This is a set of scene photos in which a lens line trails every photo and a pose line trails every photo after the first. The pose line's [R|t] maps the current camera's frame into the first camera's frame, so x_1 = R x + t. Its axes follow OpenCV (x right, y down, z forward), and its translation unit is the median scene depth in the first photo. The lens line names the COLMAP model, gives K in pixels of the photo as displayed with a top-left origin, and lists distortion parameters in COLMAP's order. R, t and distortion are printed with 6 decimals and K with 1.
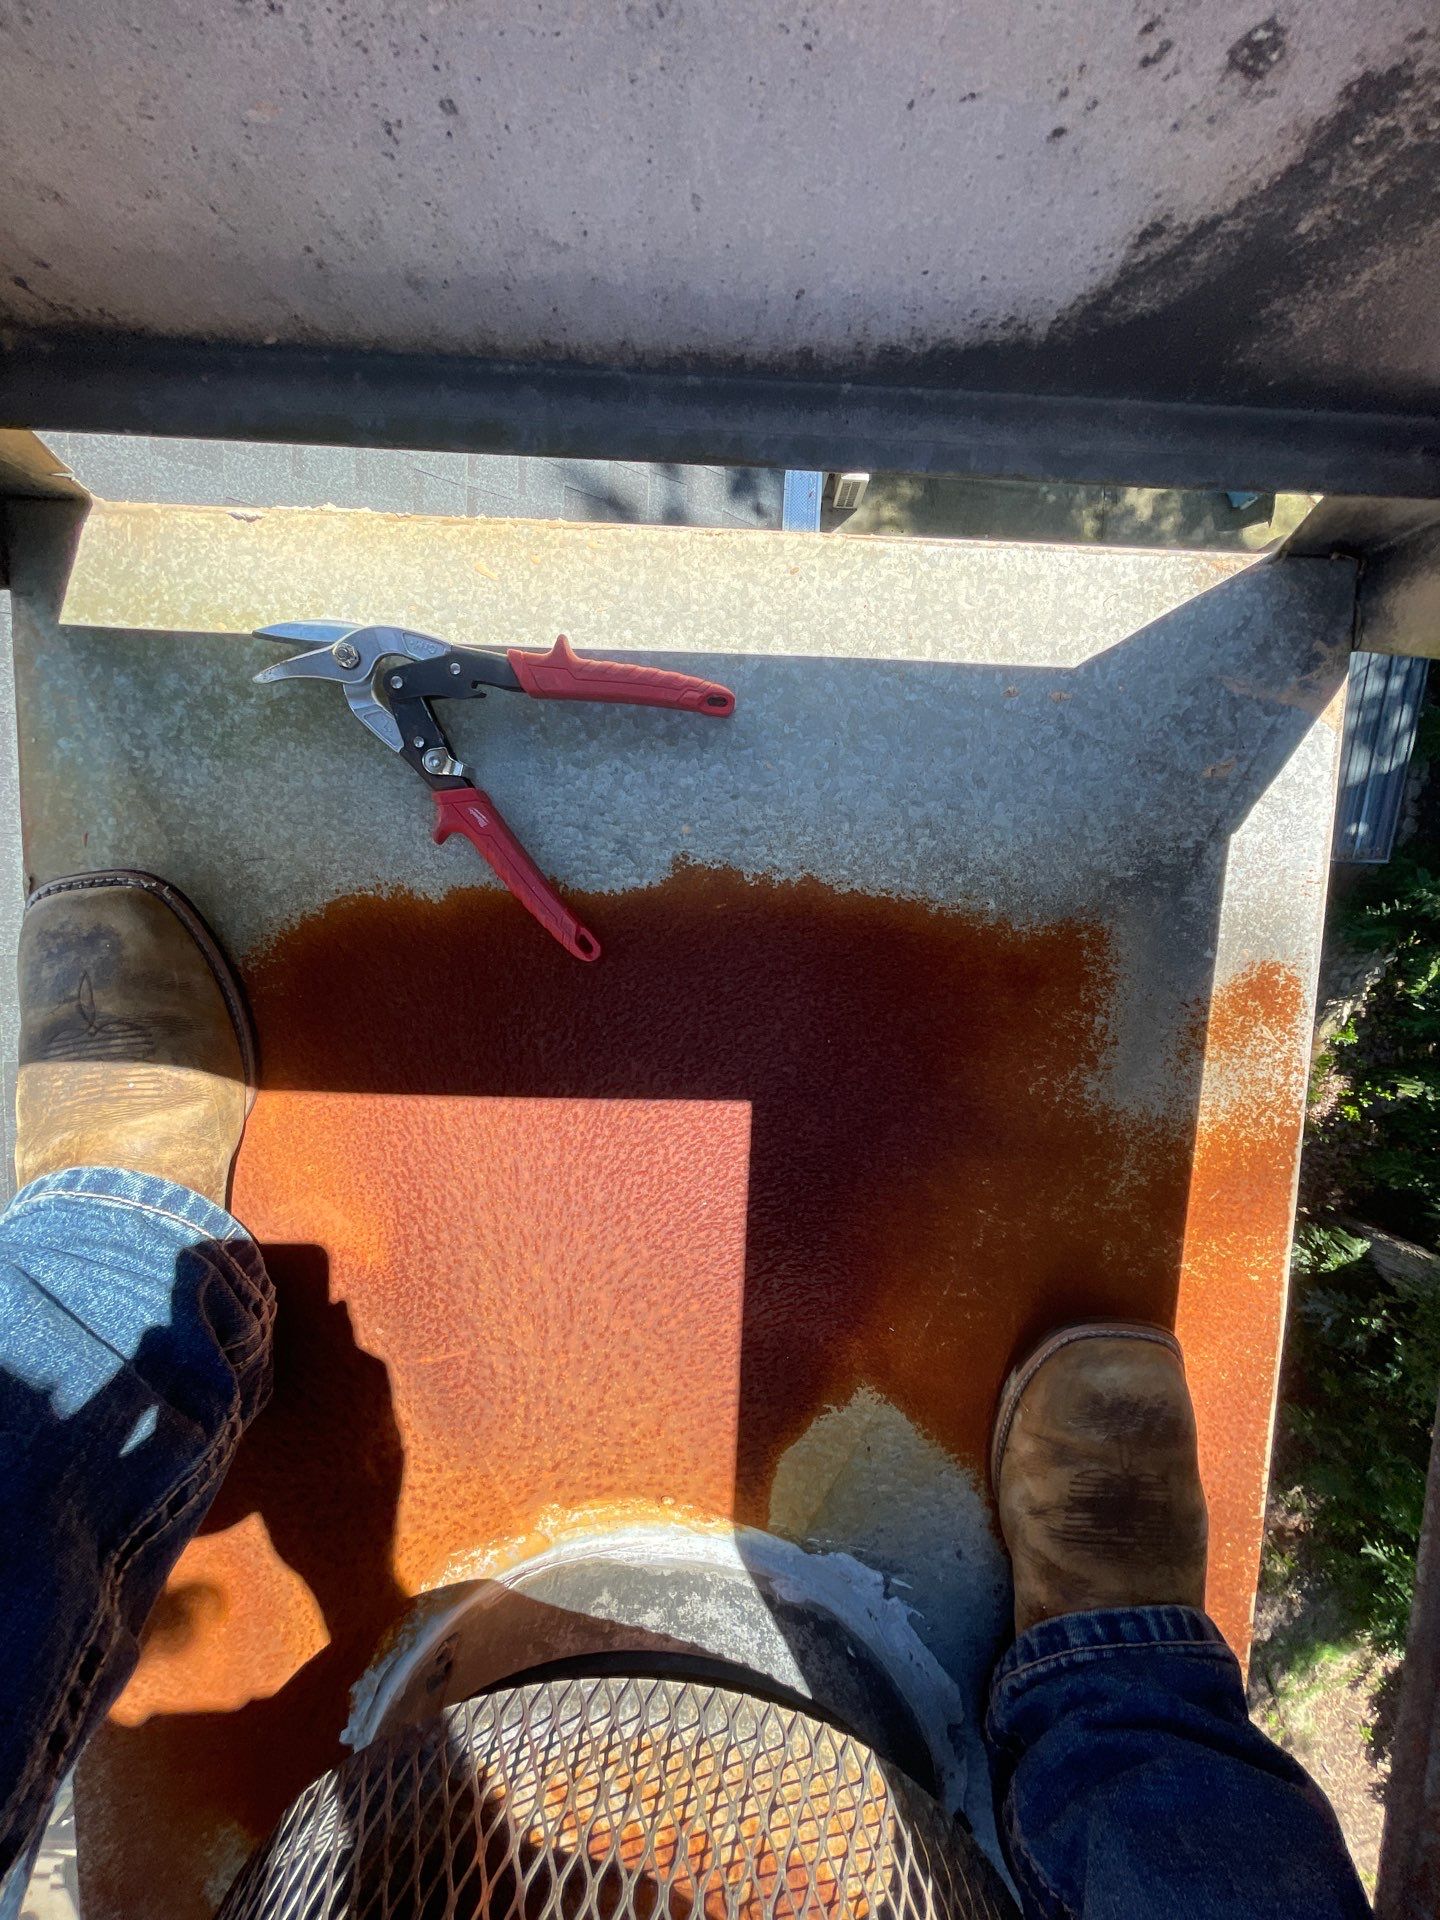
lens RADIAL K [[778.2, 0, 720.0], [0, 778.2, 960.0], [0, 0, 1]] dist [-0.003919, 0.000063]
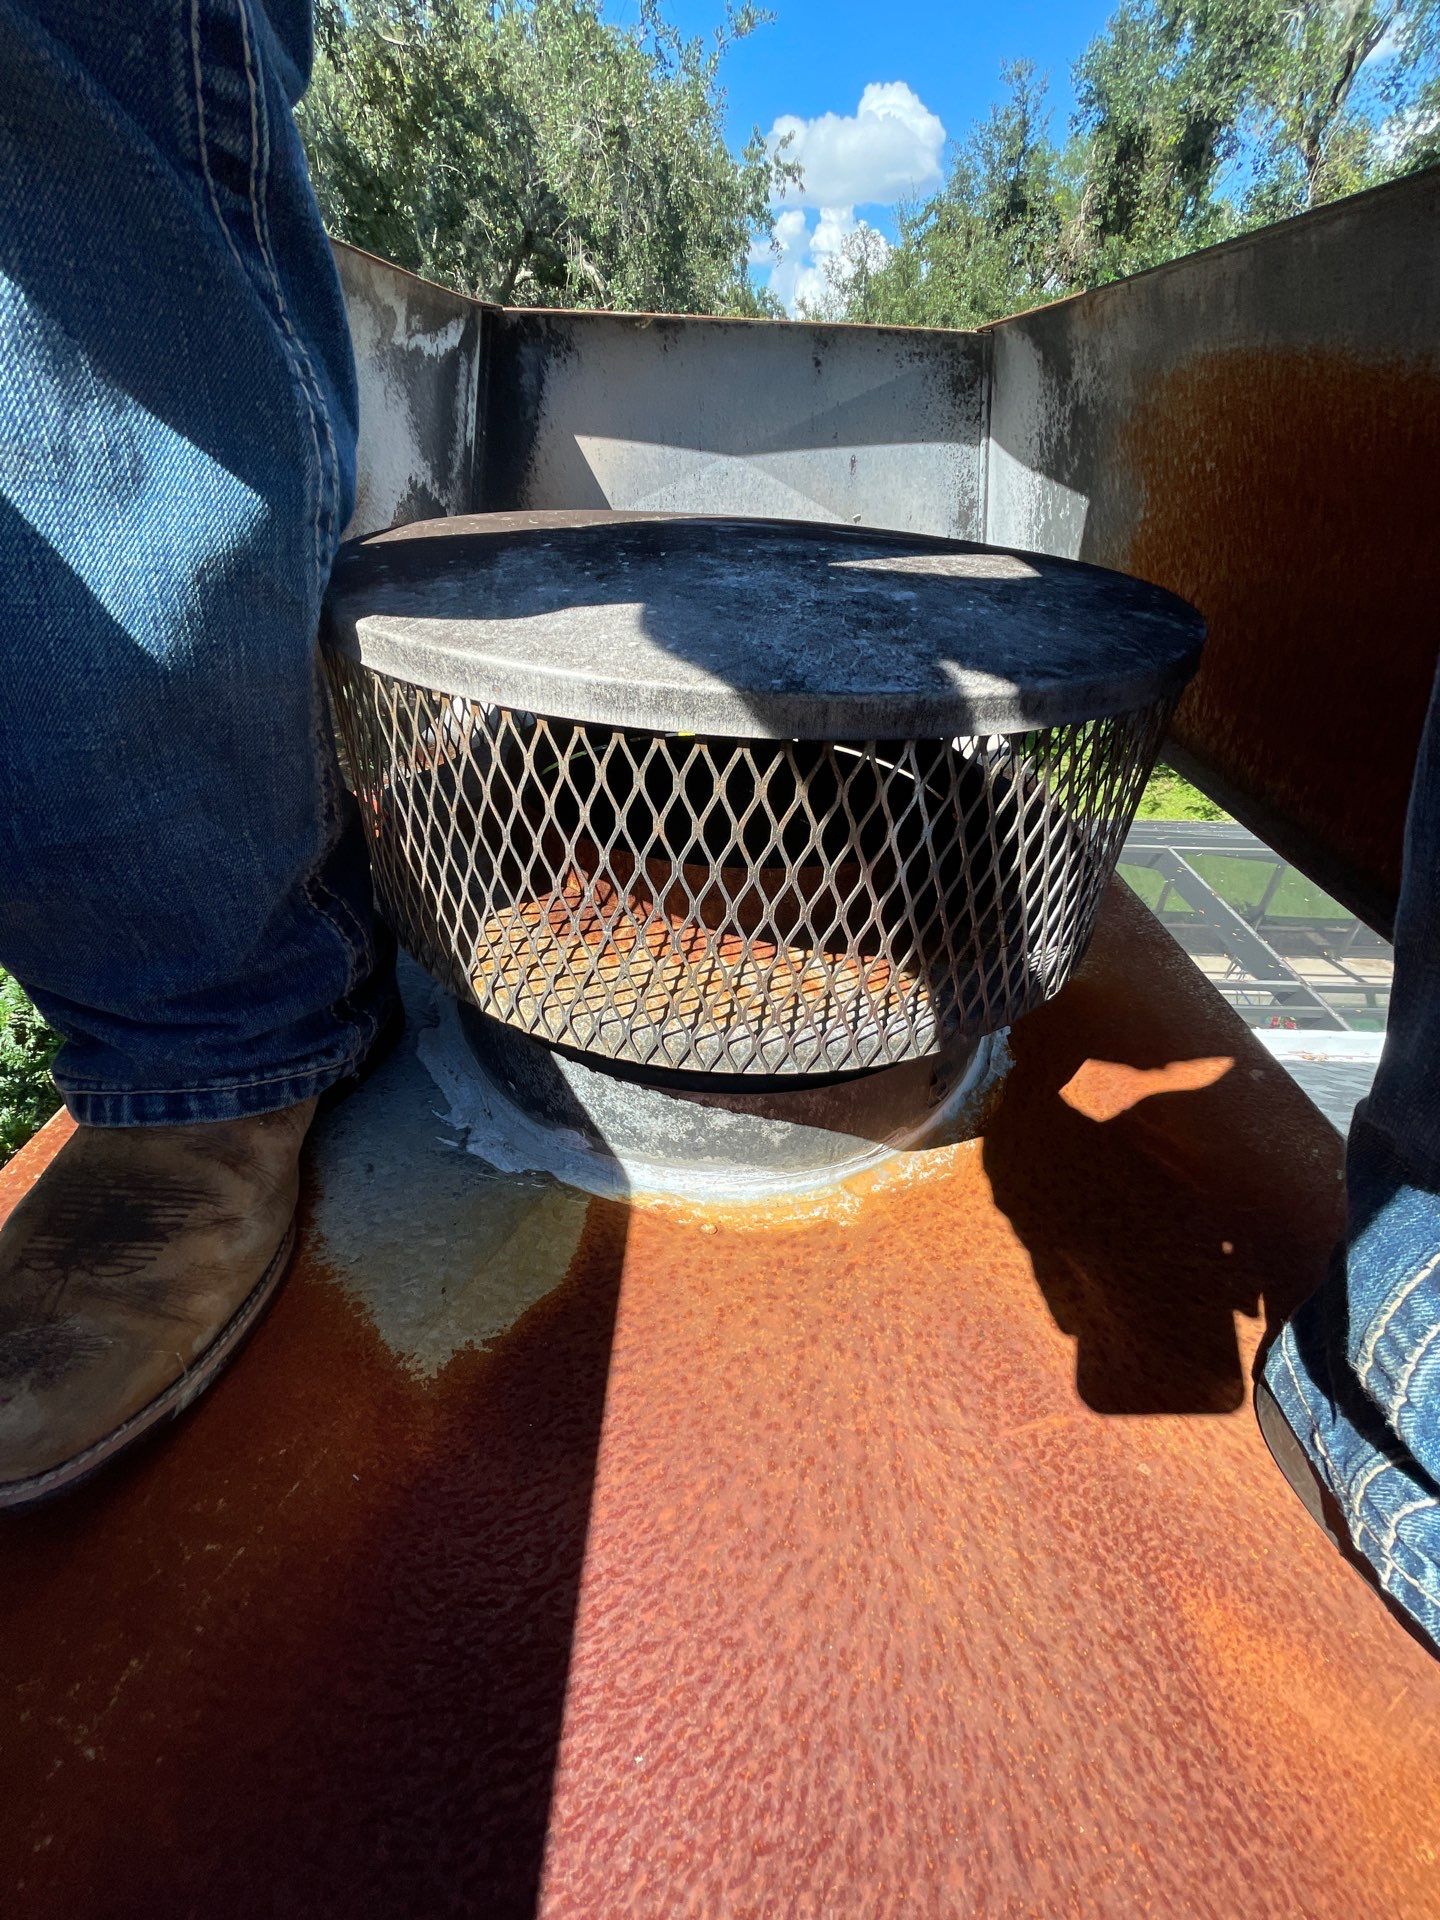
lens RADIAL K [[778.2, 0, 720.0], [0, 778.2, 960.0], [0, 0, 1]] dist [-0.003919, 0.000063]
pose [[-0.998851, -0.021554, -0.042812, -0.043138], [-0.018613, -0.648658, 0.760852, 0.289550], [-0.044170, 0.760775, 0.647512, 0.283055]]
